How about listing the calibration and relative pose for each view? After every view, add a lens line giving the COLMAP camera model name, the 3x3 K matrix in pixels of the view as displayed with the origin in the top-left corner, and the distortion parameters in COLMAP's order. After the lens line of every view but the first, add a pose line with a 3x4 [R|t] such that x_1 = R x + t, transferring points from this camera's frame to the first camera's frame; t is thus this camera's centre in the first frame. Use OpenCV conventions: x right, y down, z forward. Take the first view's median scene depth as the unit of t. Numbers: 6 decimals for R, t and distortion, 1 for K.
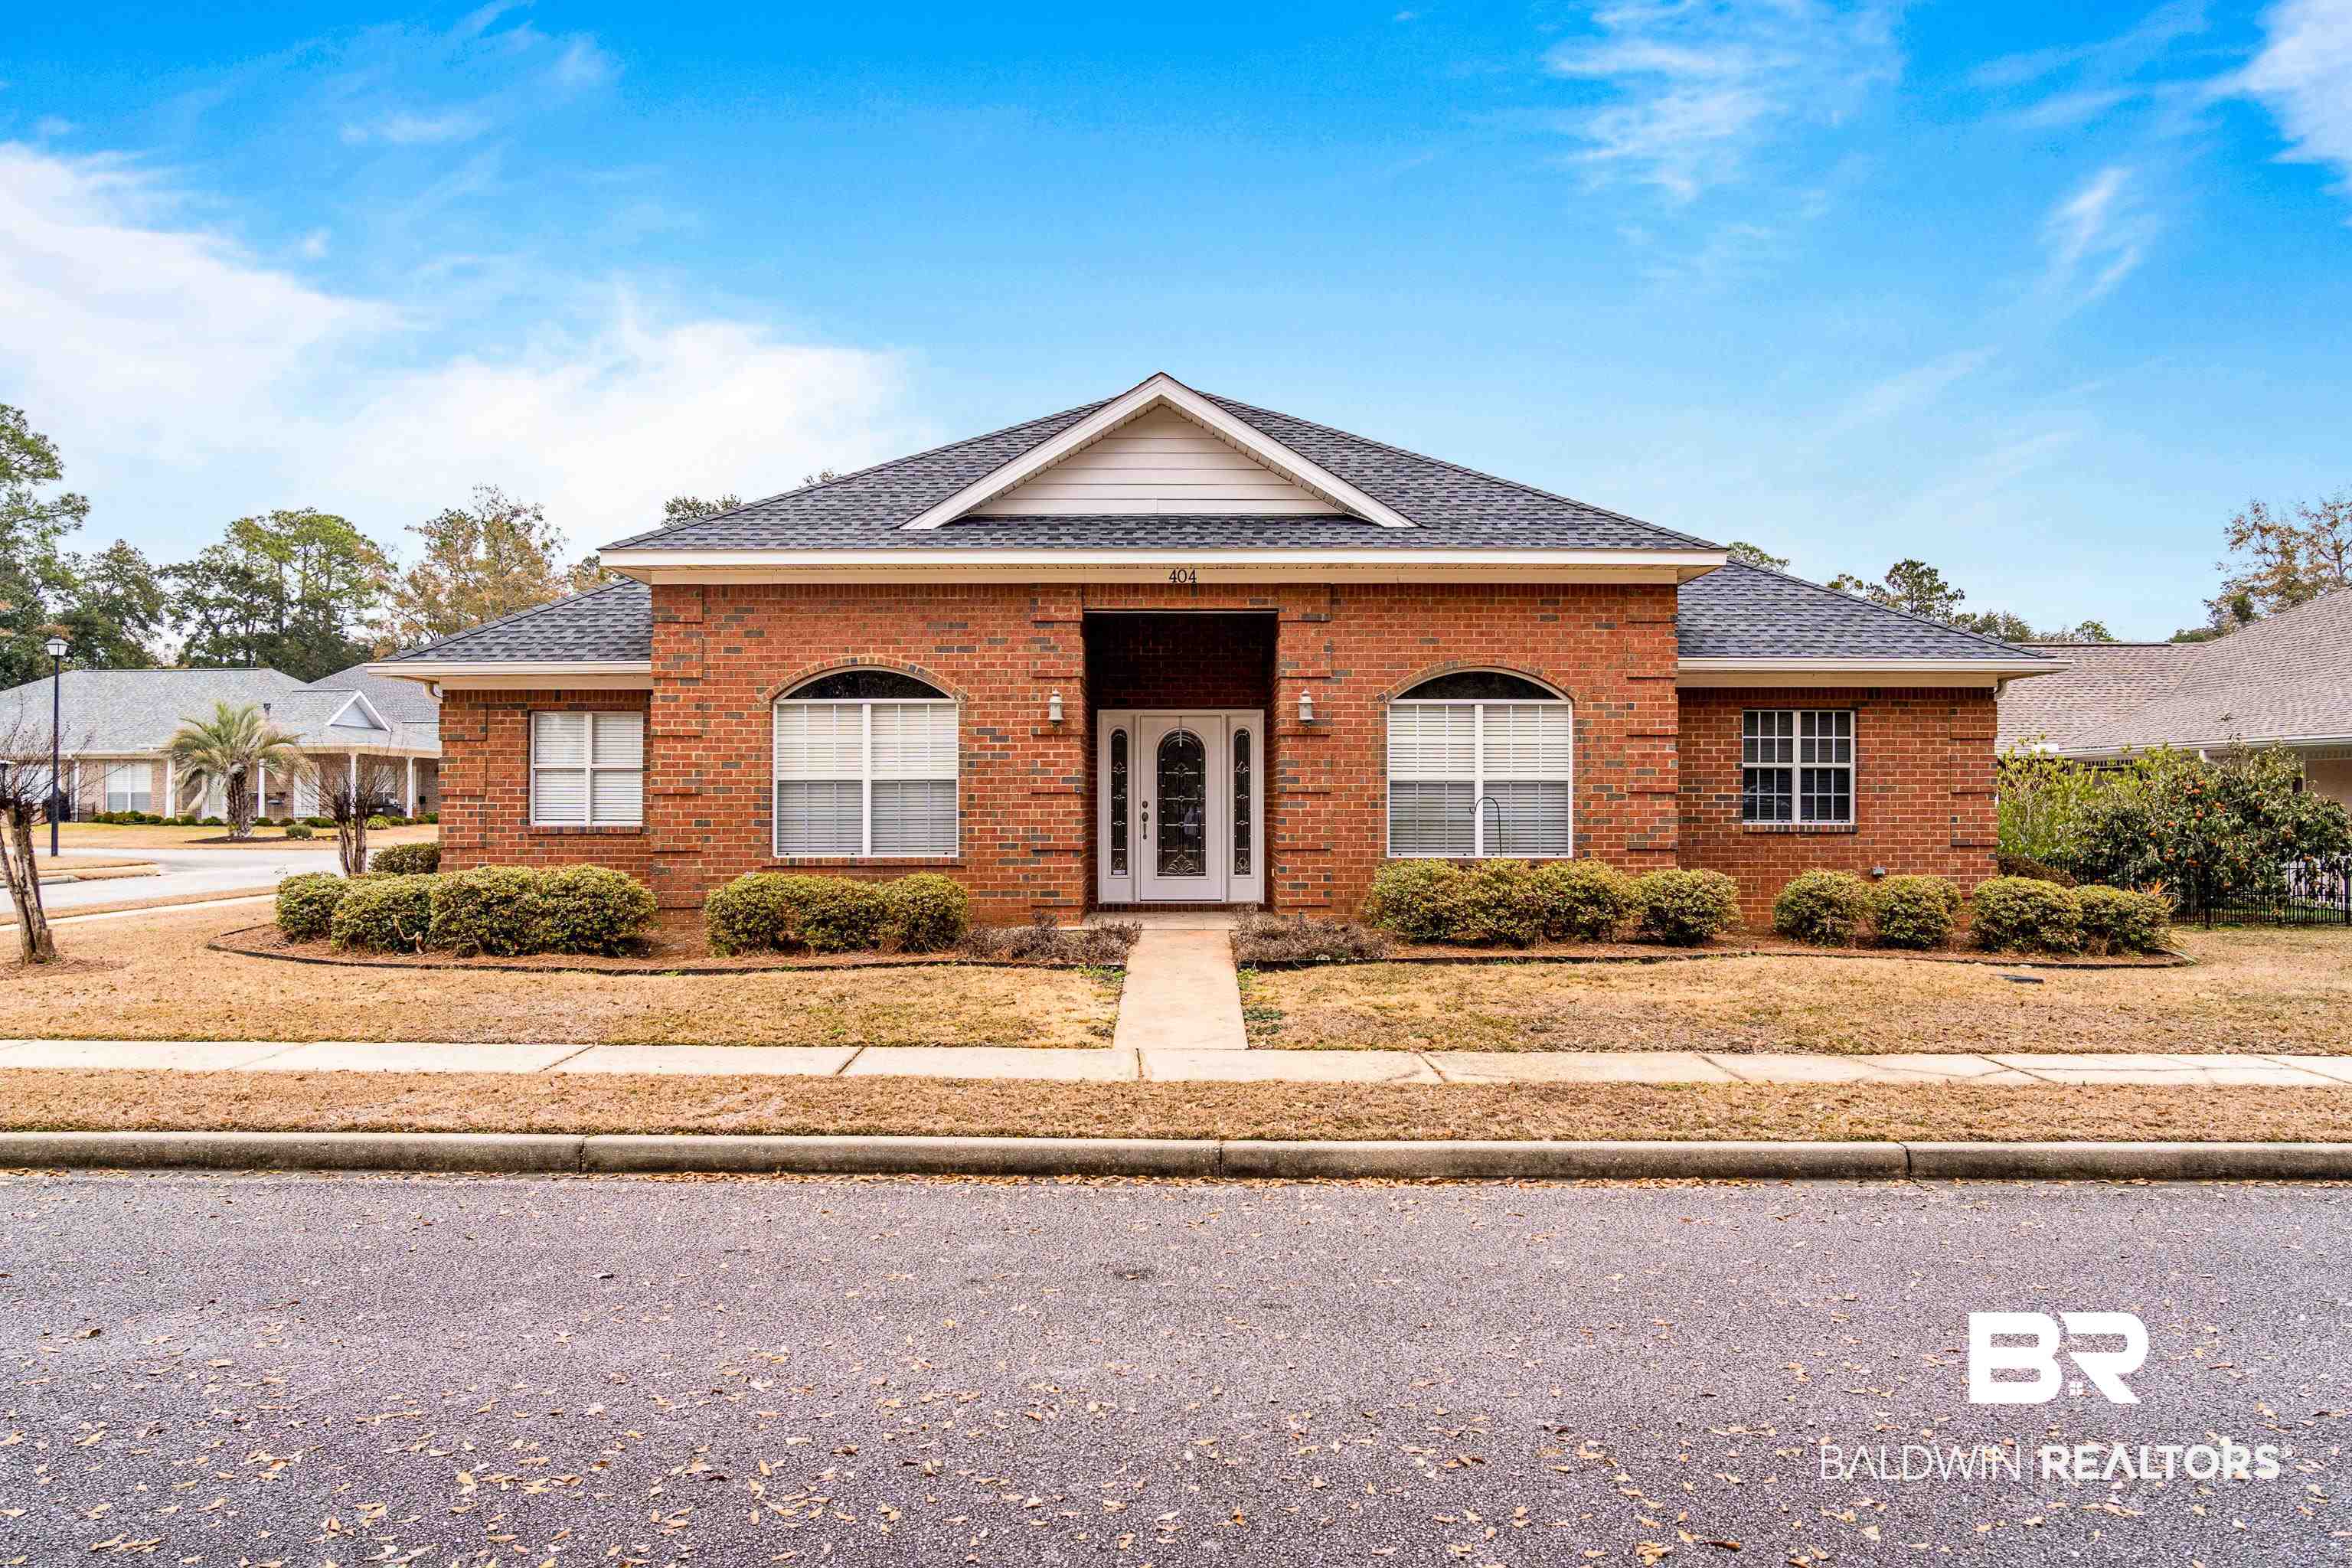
lens RADIAL K [[1638.4, 0, 1179.3], [0, 1638.4, 796.9], [0, 0, 1]] dist [-0.015340, 0.008538]
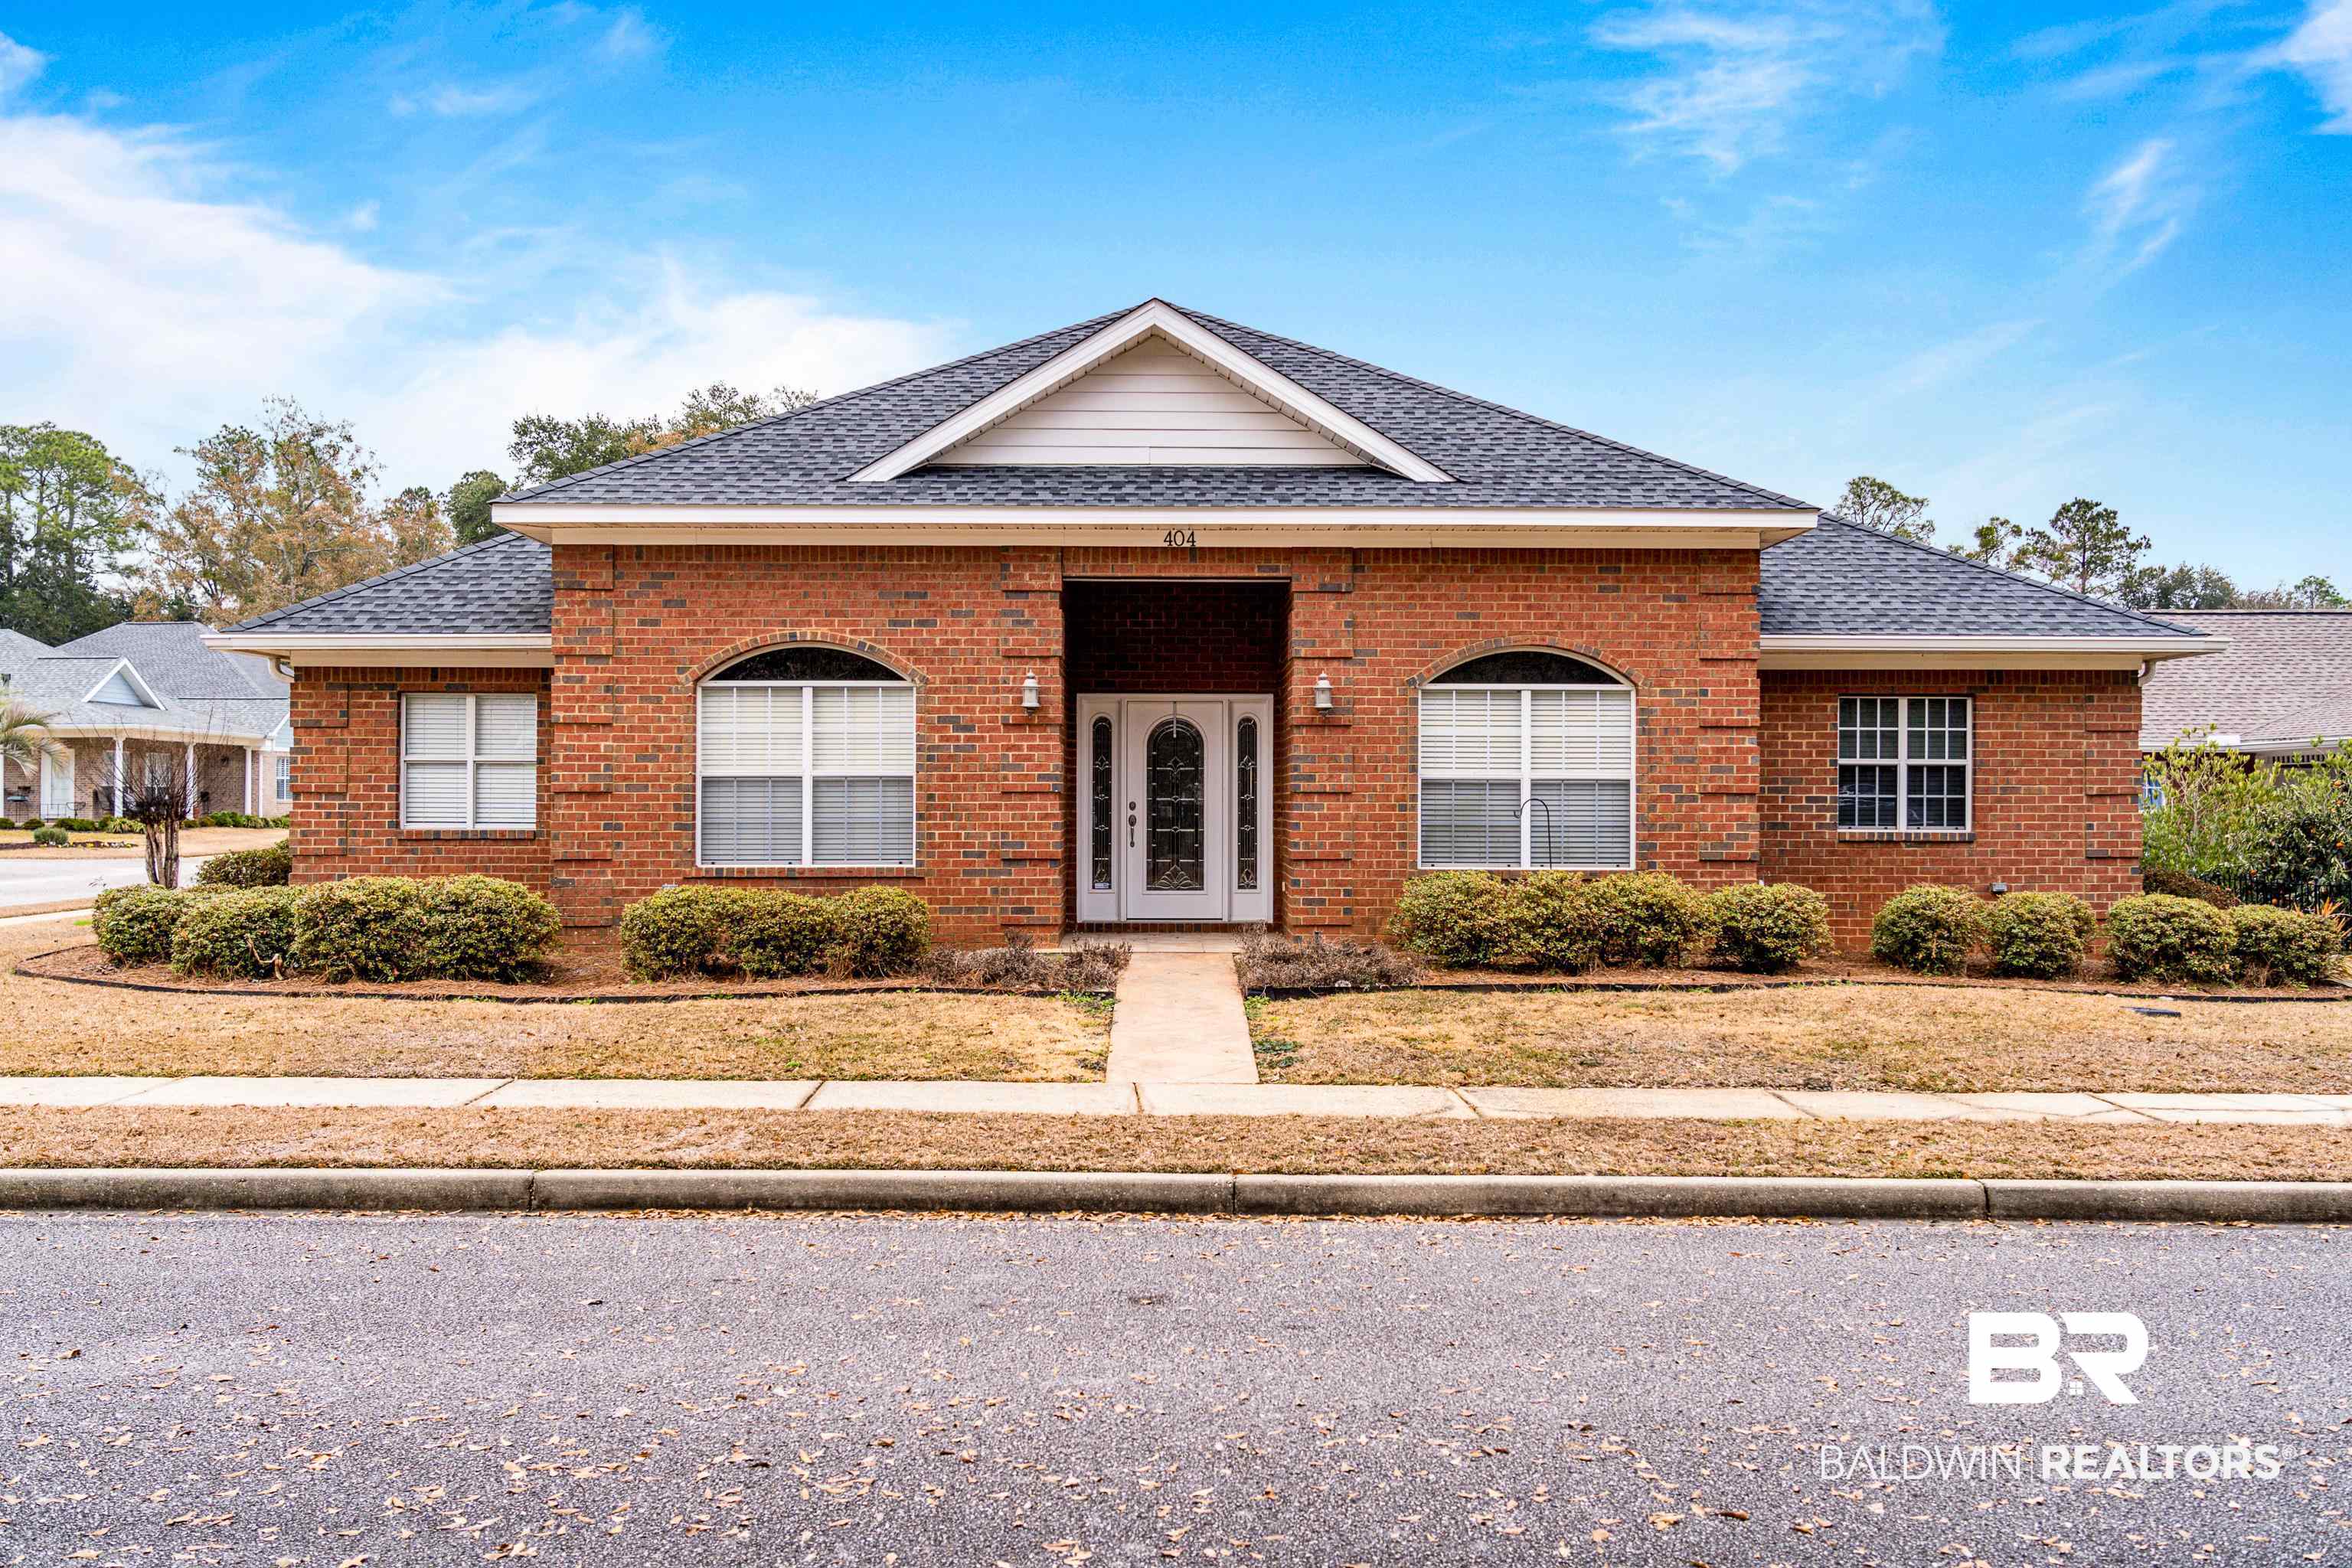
lens RADIAL K [[2084.5, 0, 1178.7], [0, 2084.5, 793.8], [0, 0, 1]] dist [0.035961, -0.019862]
pose [[0.999936, 0.003007, 0.010879, -0.009812], [-0.003000, 0.999995, -0.000654, -0.001068], [-0.010881, 0.000621, 0.999941, -0.086408]]
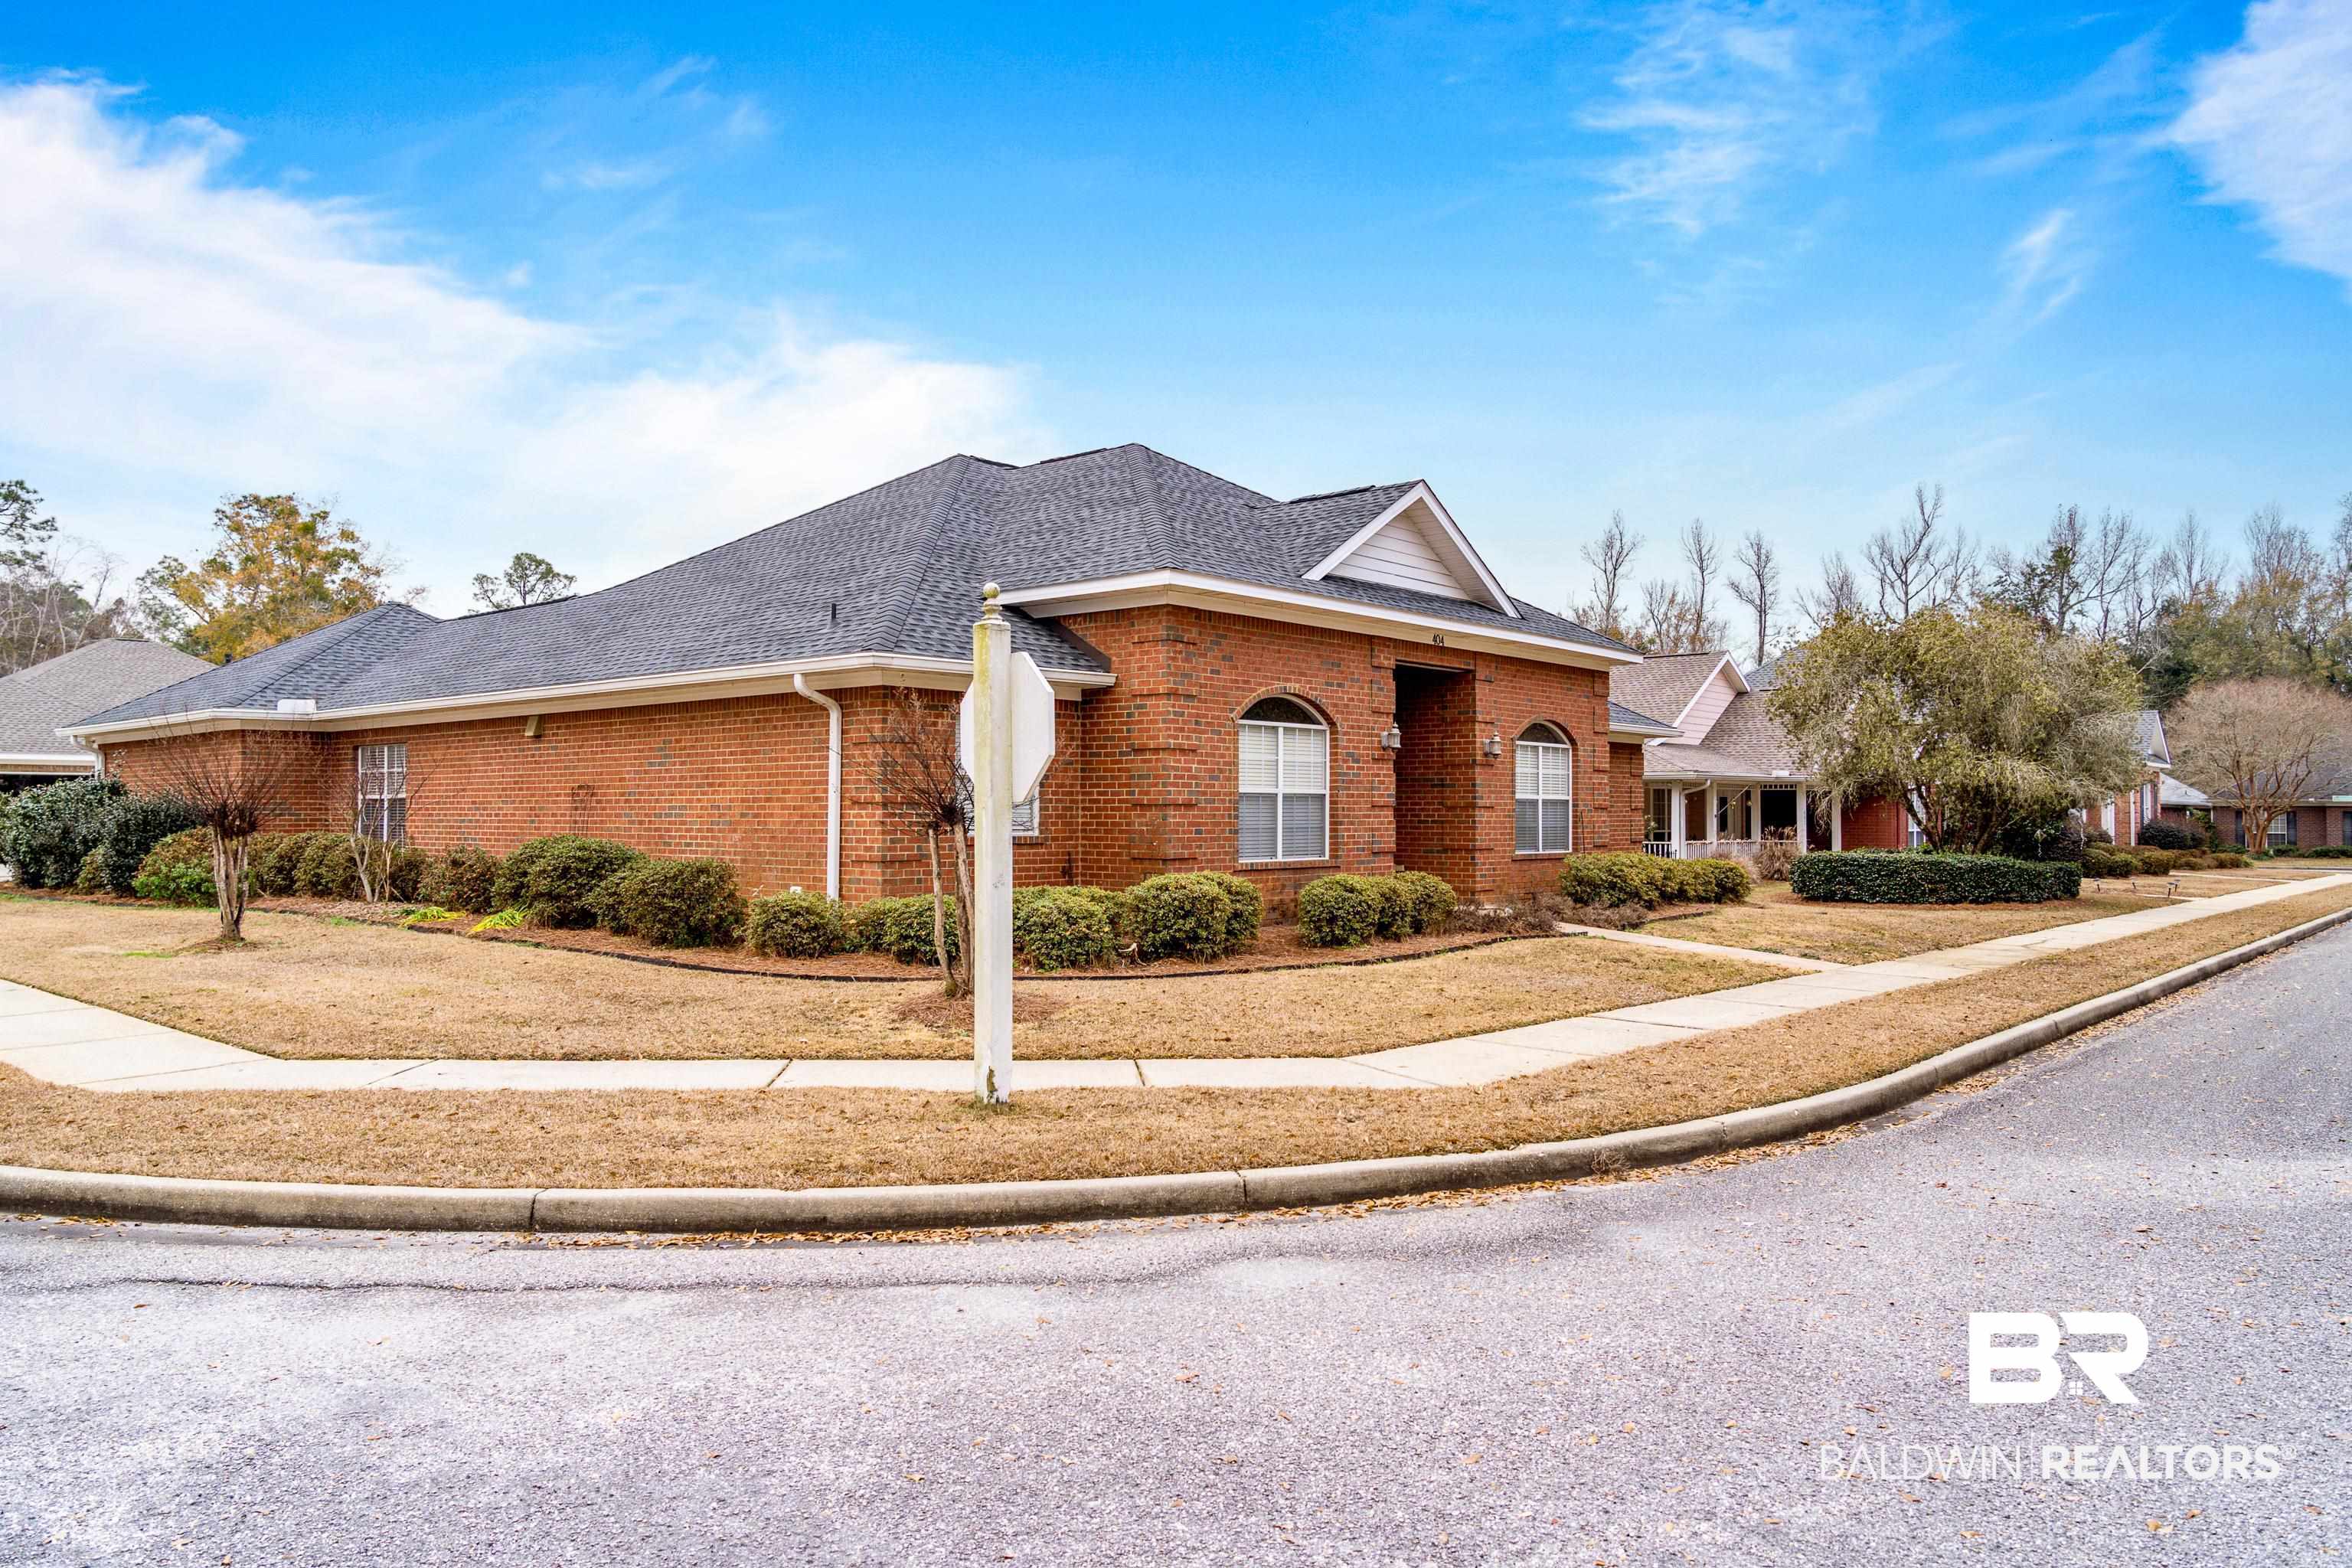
lens RADIAL K [[1638.4, 0, 1179.3], [0, 1638.4, 796.9], [0, 0, 1]] dist [-0.015340, 0.008538]
pose [[0.647499, 0.011387, 0.761981, -1.116819], [-0.006351, 0.999934, -0.009546, 0.003594], [-0.762040, 0.001342, 0.647529, 0.316205]]
